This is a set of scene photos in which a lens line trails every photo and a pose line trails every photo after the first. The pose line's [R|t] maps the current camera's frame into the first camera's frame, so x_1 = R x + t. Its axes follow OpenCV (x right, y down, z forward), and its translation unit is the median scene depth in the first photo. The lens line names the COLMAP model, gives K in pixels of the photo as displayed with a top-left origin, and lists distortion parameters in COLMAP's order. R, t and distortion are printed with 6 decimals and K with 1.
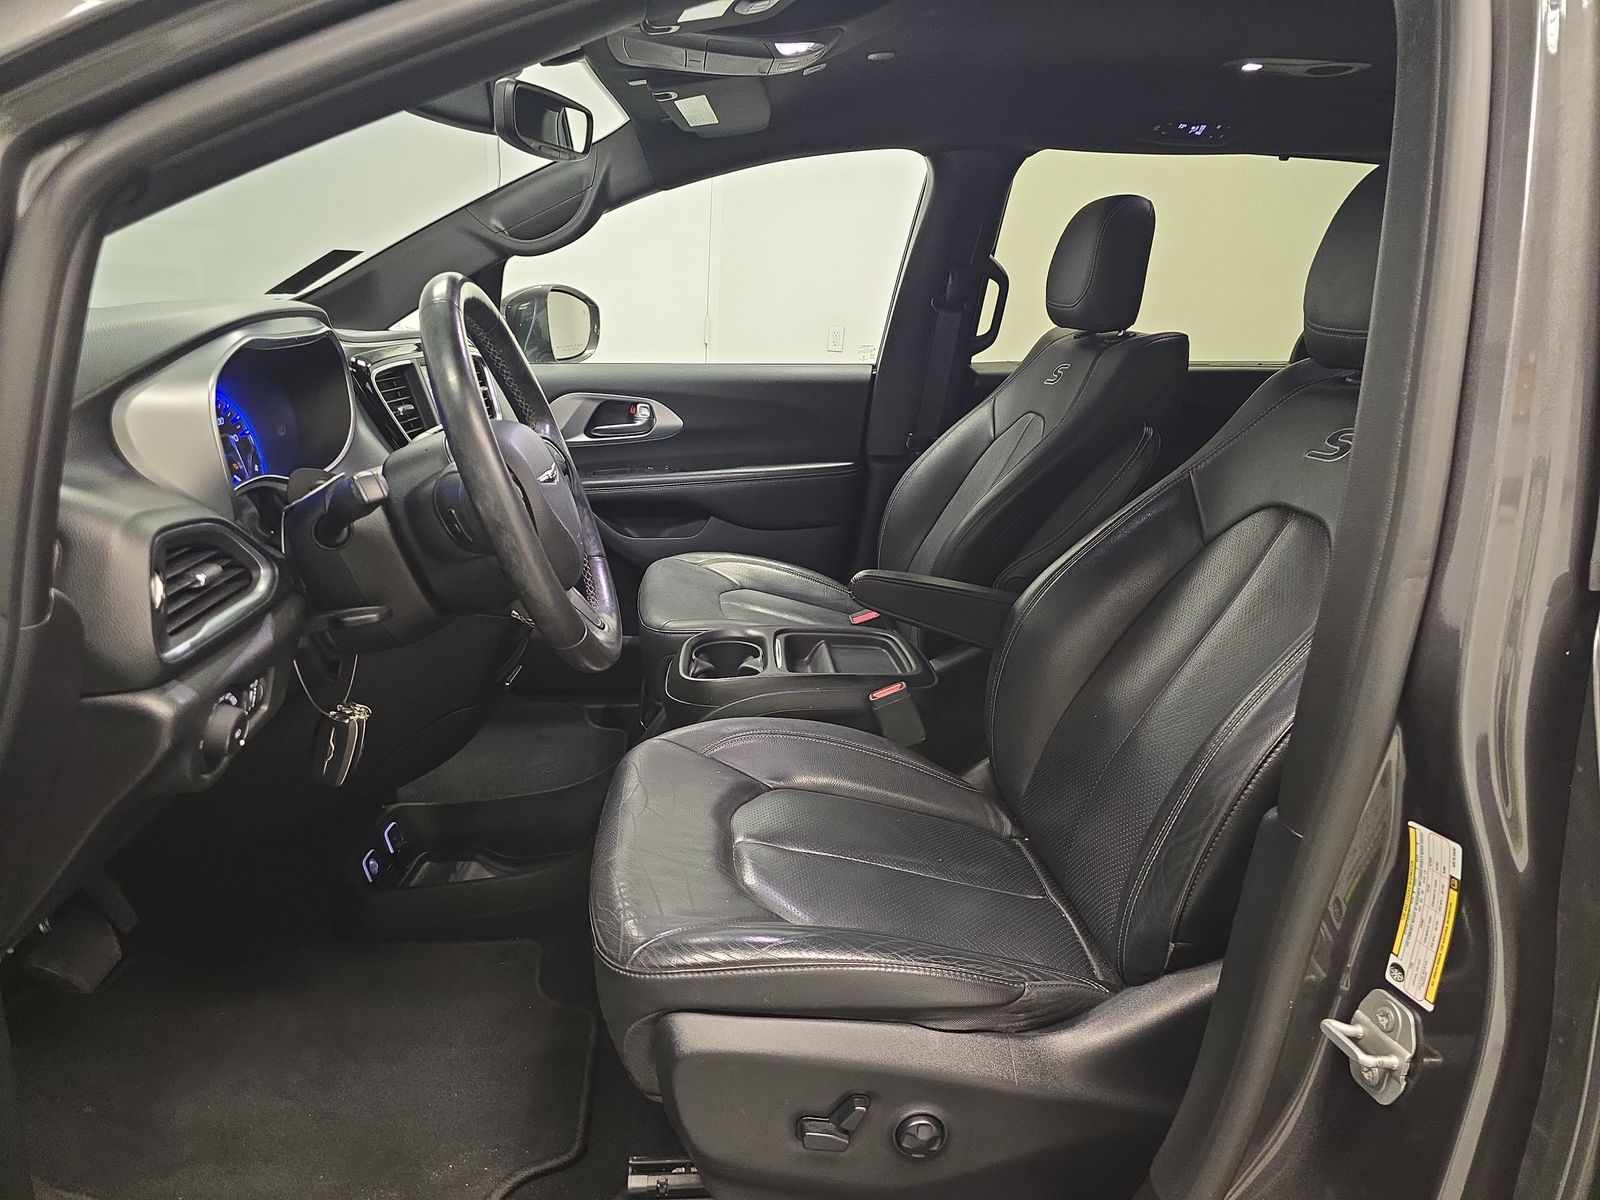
lens RADIAL K [[1073.6, 0, 806.9], [0, 1073.6, 605.9], [0, 0, 1]] dist [0.020719, -0.024994]
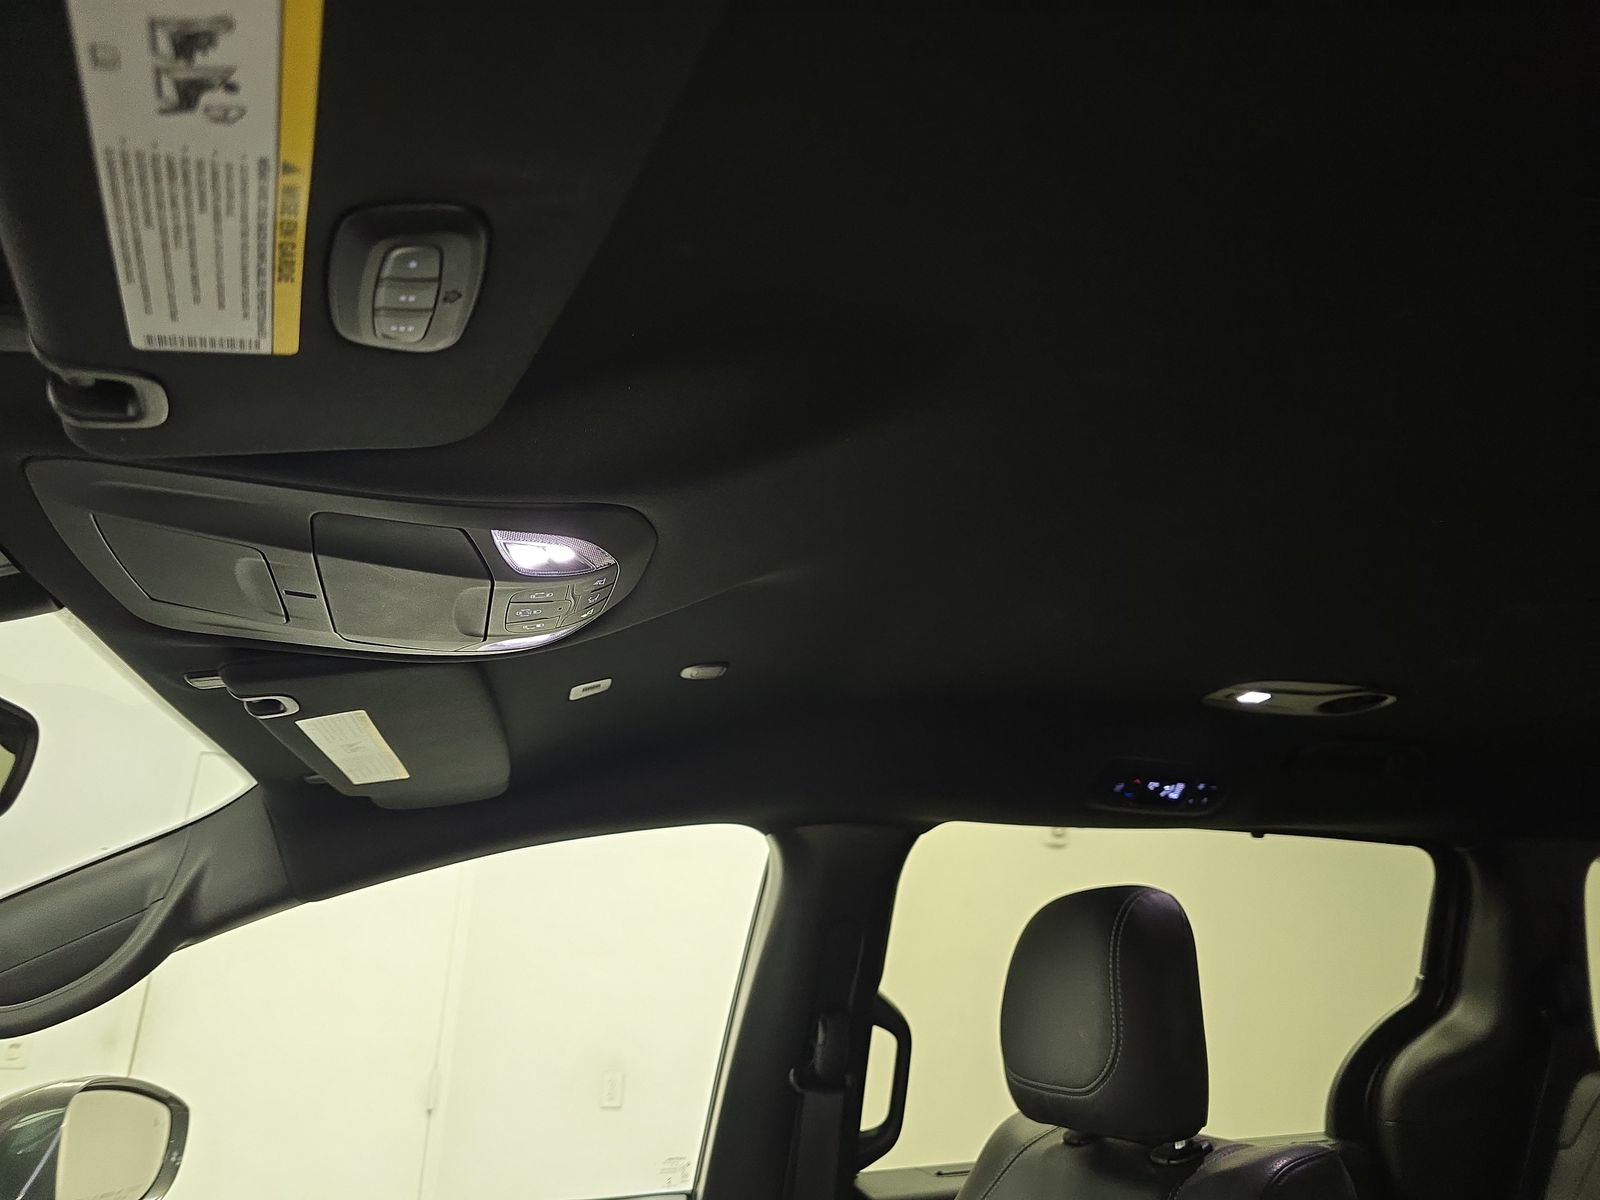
lens RADIAL K [[1073.6, 0, 793.0], [0, 1073.6, 598.8], [0, 0, 1]] dist [0.020719, -0.024994]
pose [[0.981995, 0.022773, 0.187530, 0.003663], [0.094016, 0.802116, -0.589720, -0.158168], [-0.163851, 0.596733, 0.785533, 0.423766]]
